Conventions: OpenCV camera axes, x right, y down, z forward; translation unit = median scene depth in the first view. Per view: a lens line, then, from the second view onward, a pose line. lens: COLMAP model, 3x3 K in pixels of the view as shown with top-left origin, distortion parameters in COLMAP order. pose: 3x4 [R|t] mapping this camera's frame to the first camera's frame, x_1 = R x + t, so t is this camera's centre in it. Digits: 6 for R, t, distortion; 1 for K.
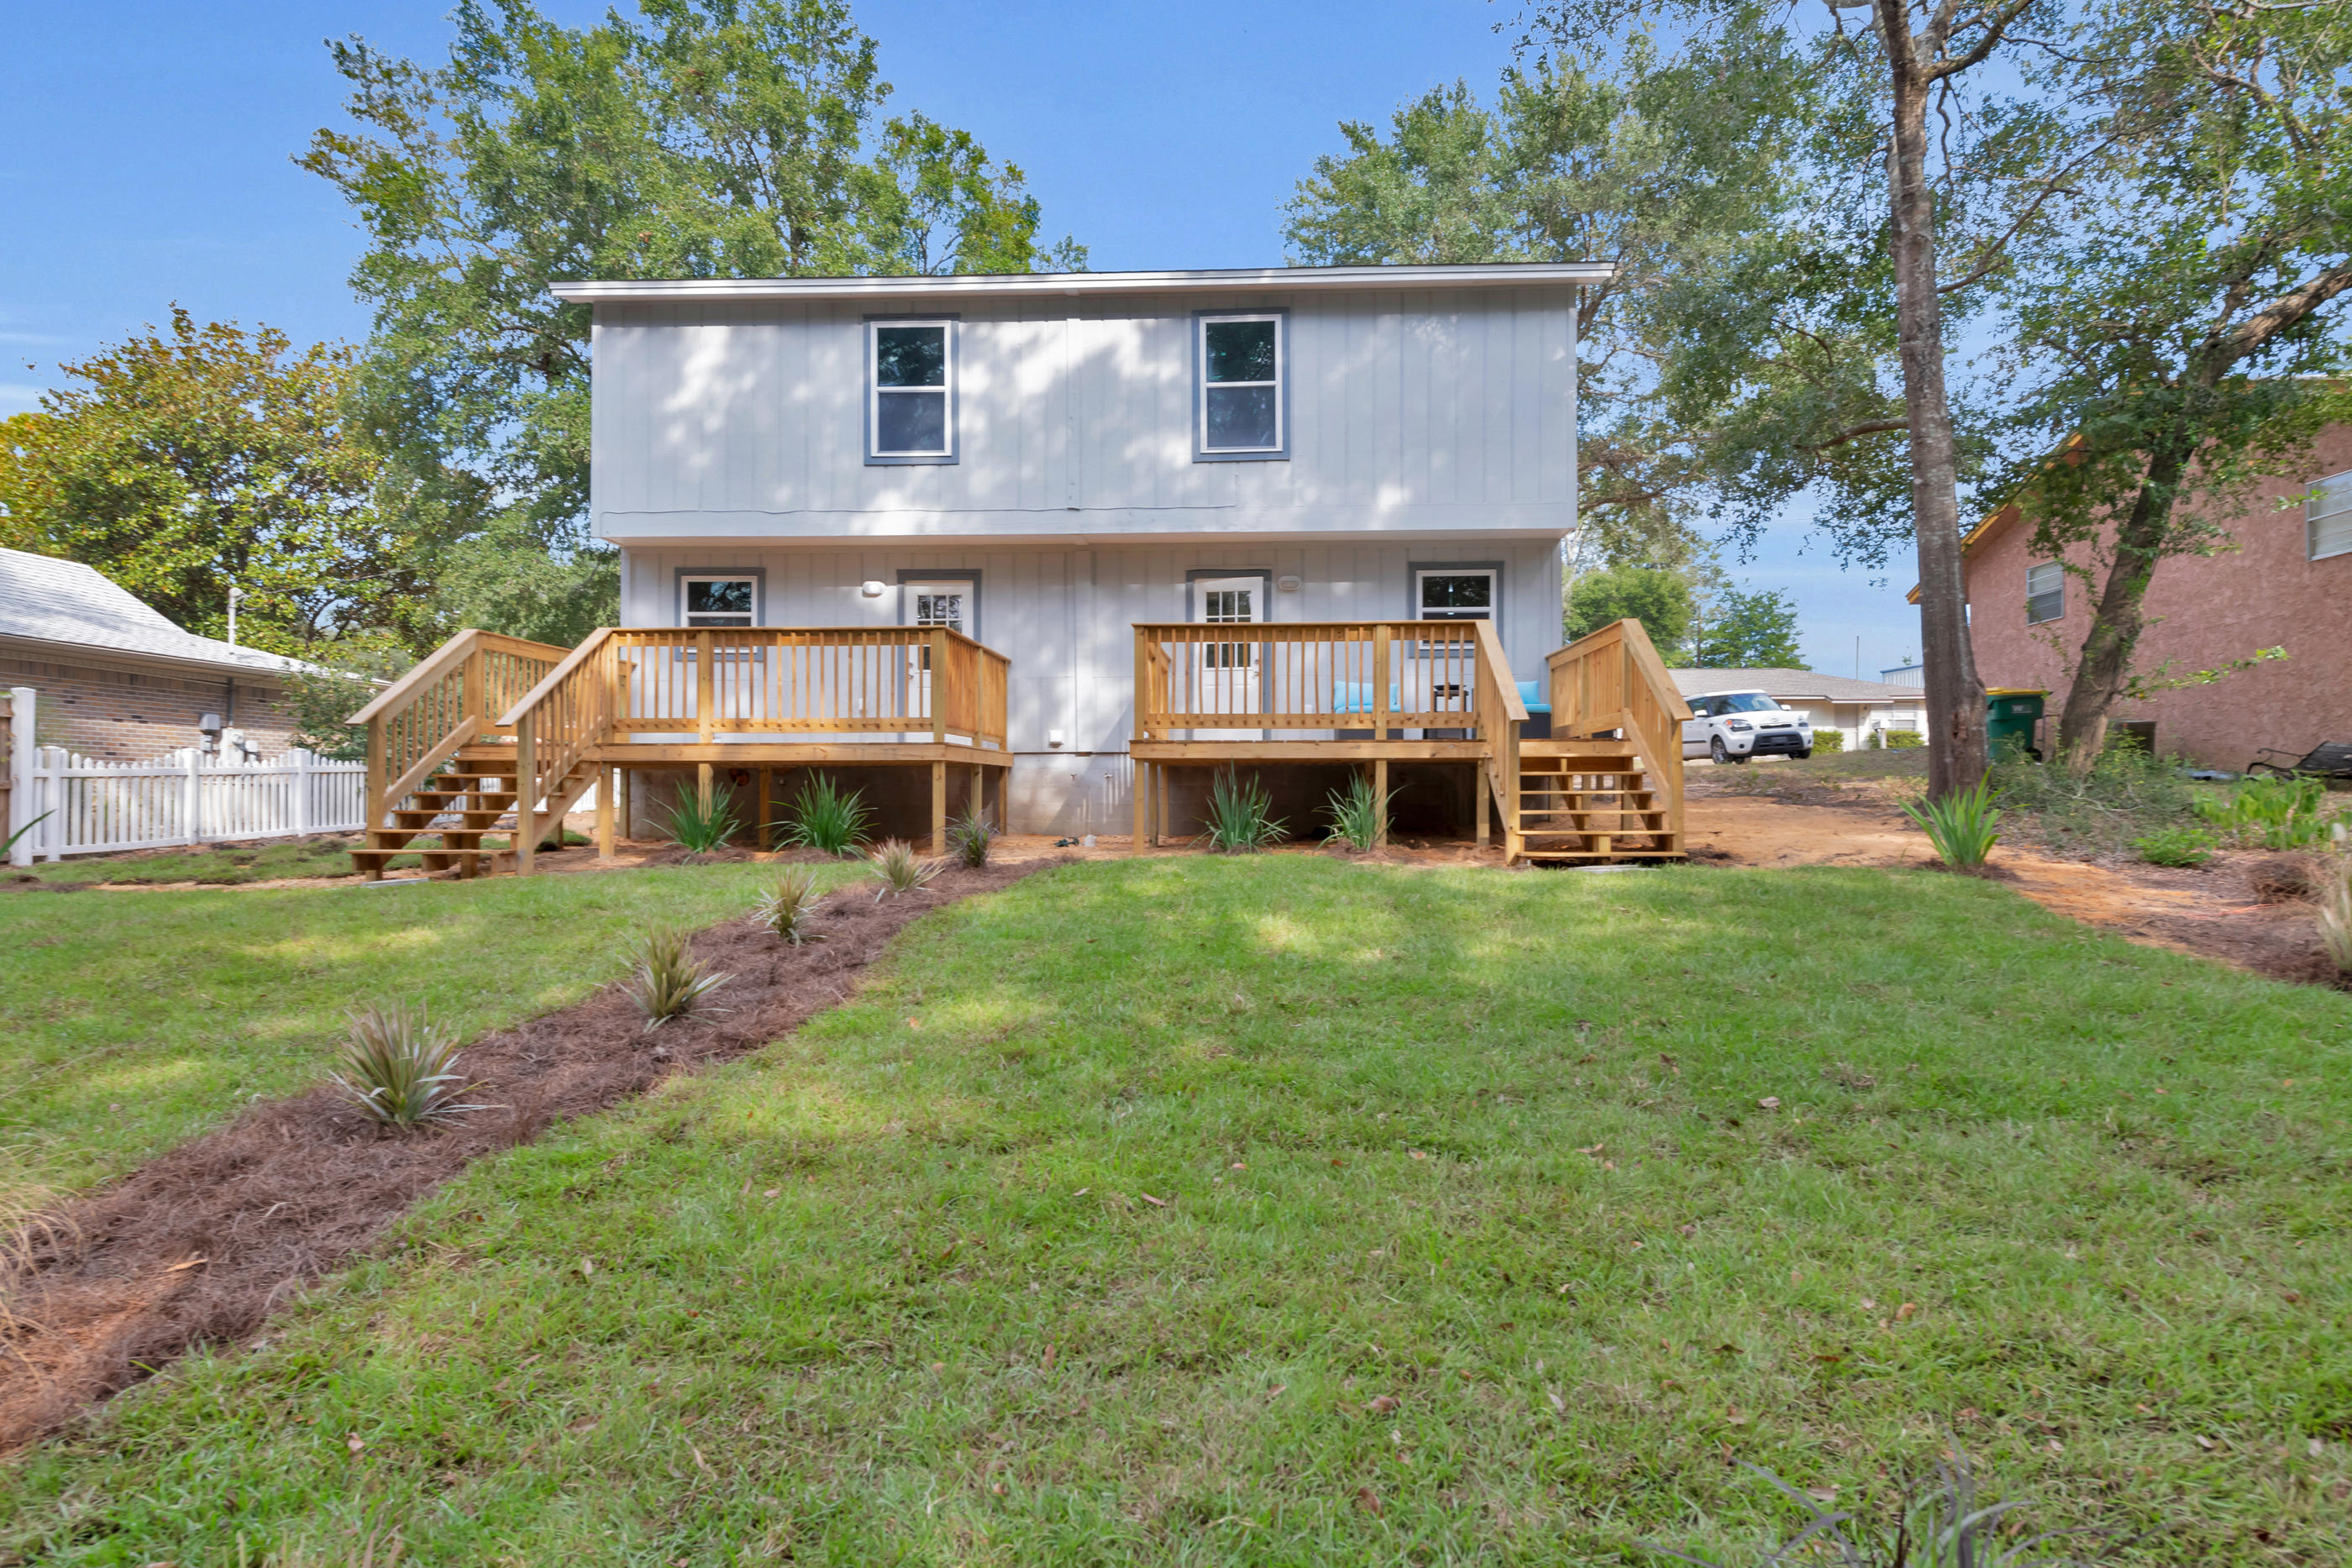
lens RADIAL K [[1368.8, 0, 1249.6], [0, 1368.8, 781.8], [0, 0, 1]] dist [0.005461, 0.000418]
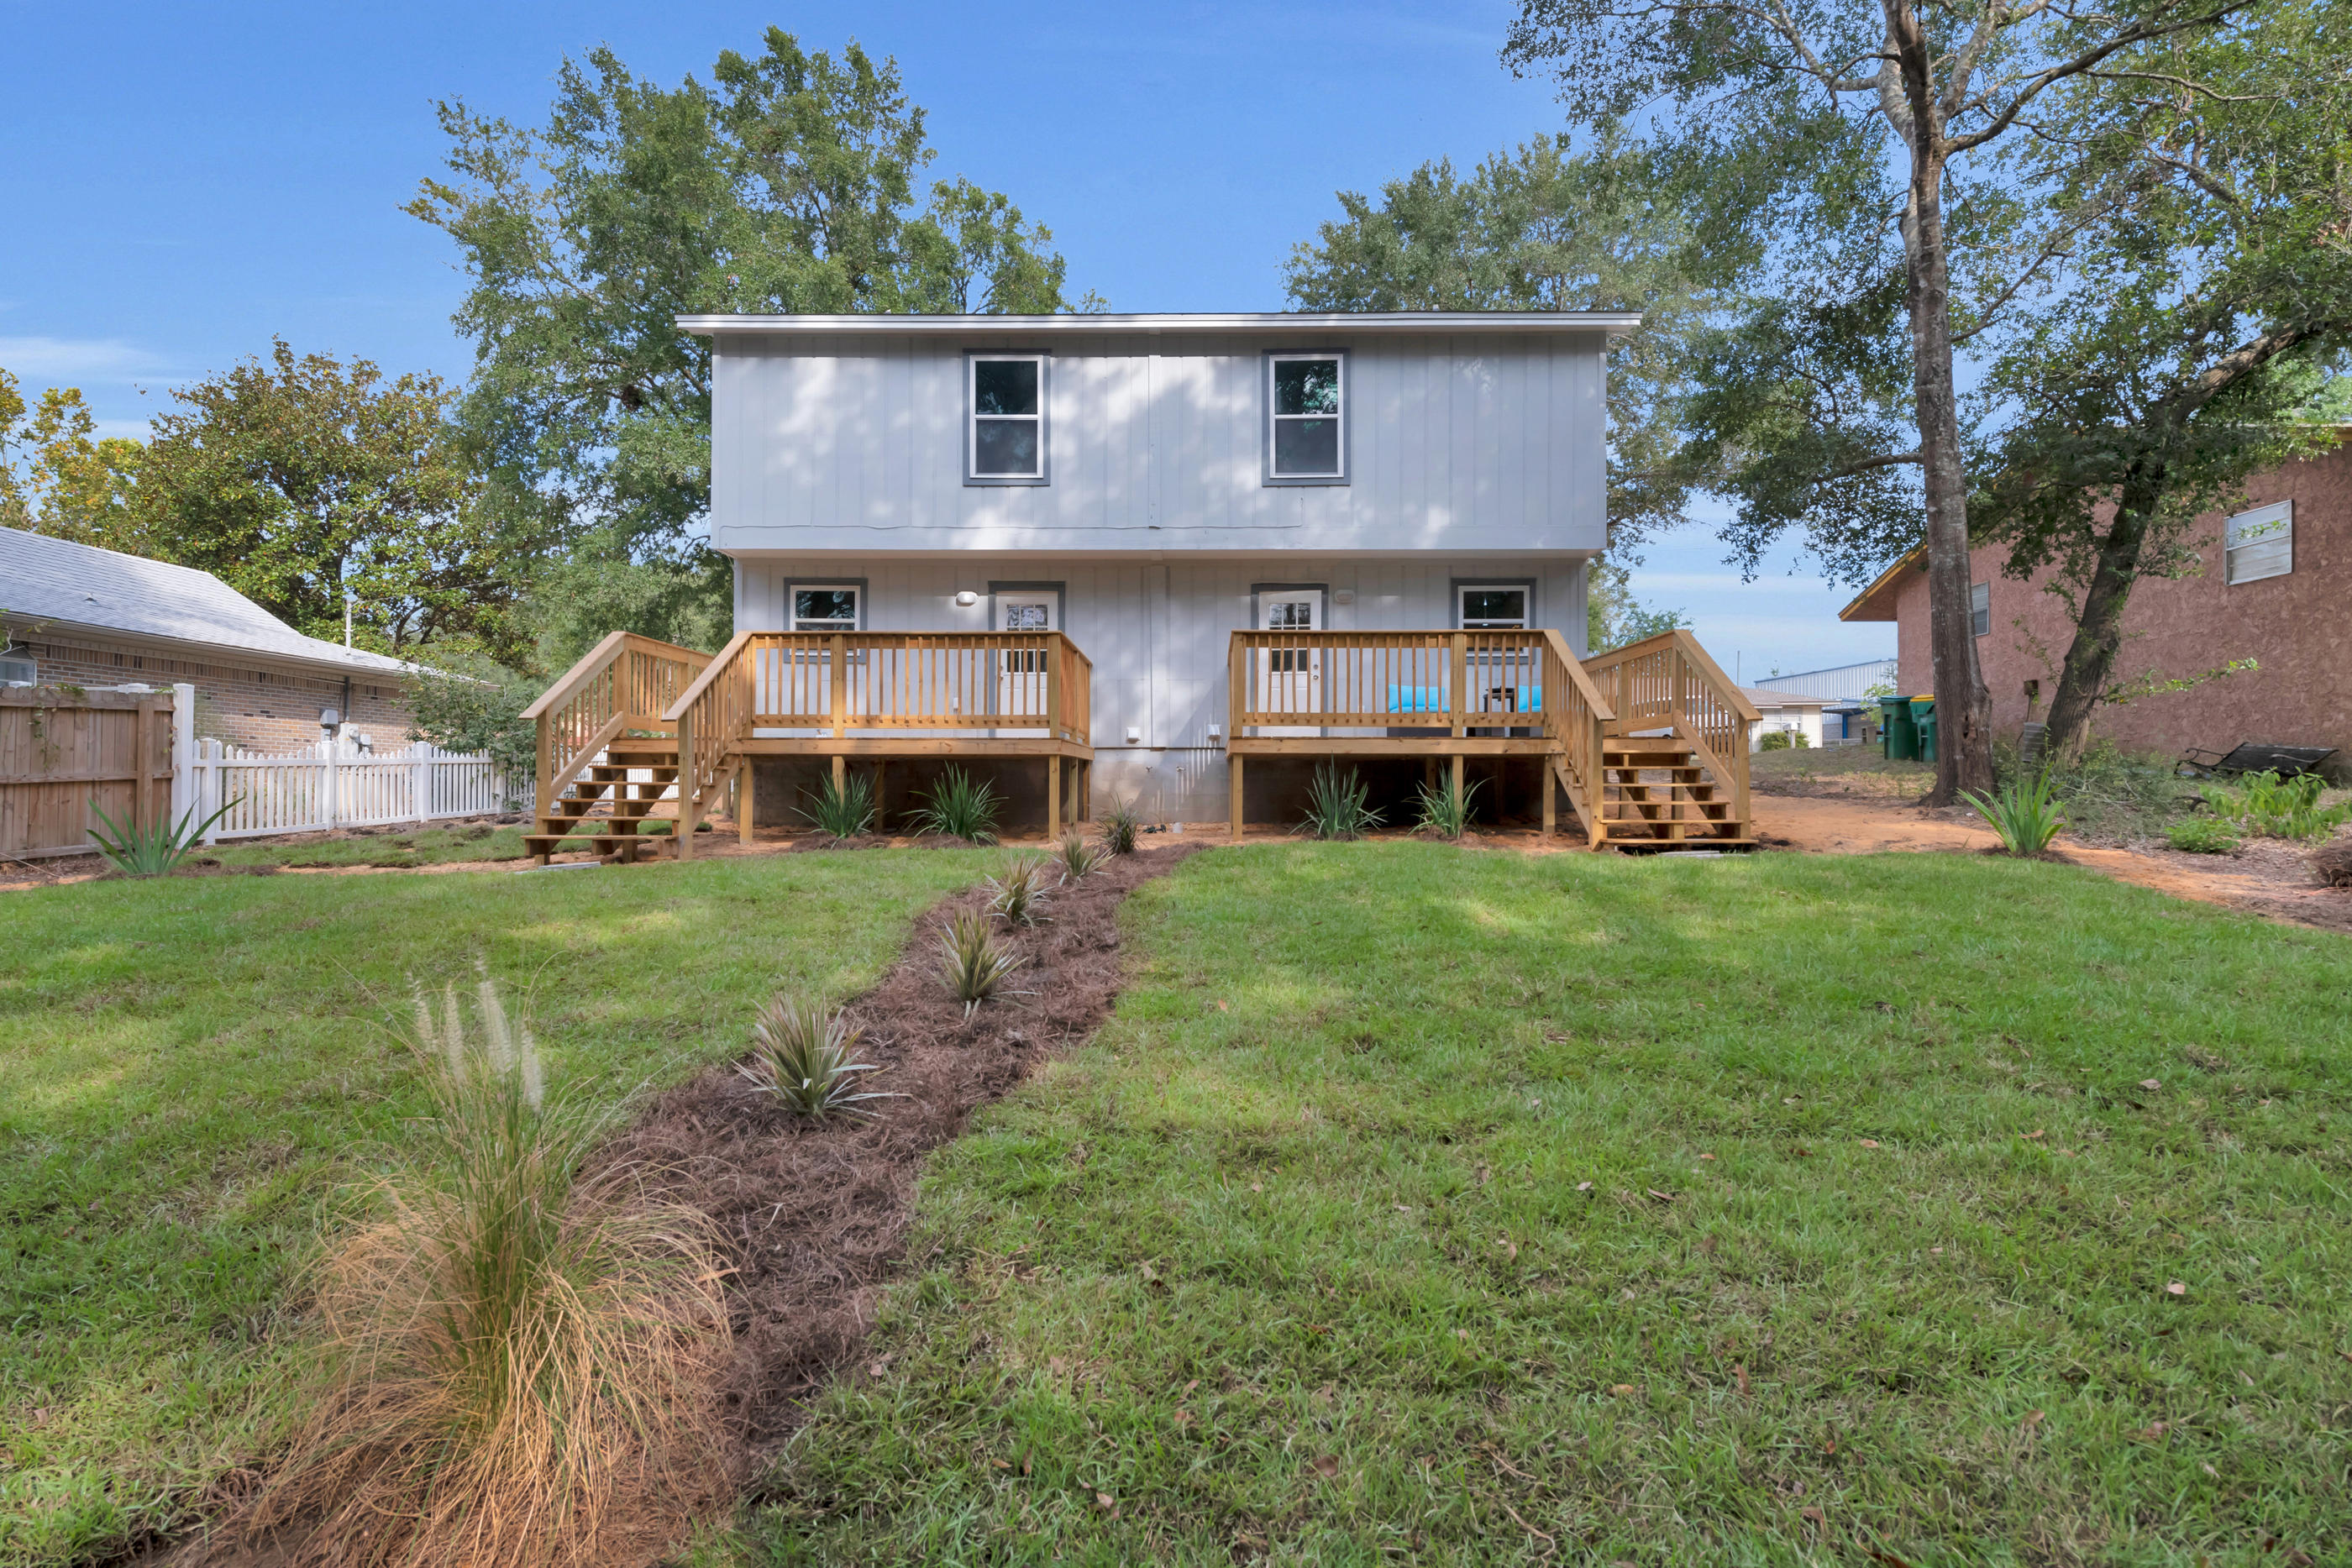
lens RADIAL K [[1175.0, 0, 1170.2], [0, 1175.0, 773.9], [0, 0, 1]] dist [0.000867, -0.000411]
pose [[0.999311, 0.002991, 0.036988, -0.147644], [-0.002963, 0.999995, -0.000806, 0.000516], [-0.036991, 0.000695, 0.999315, 0.050767]]
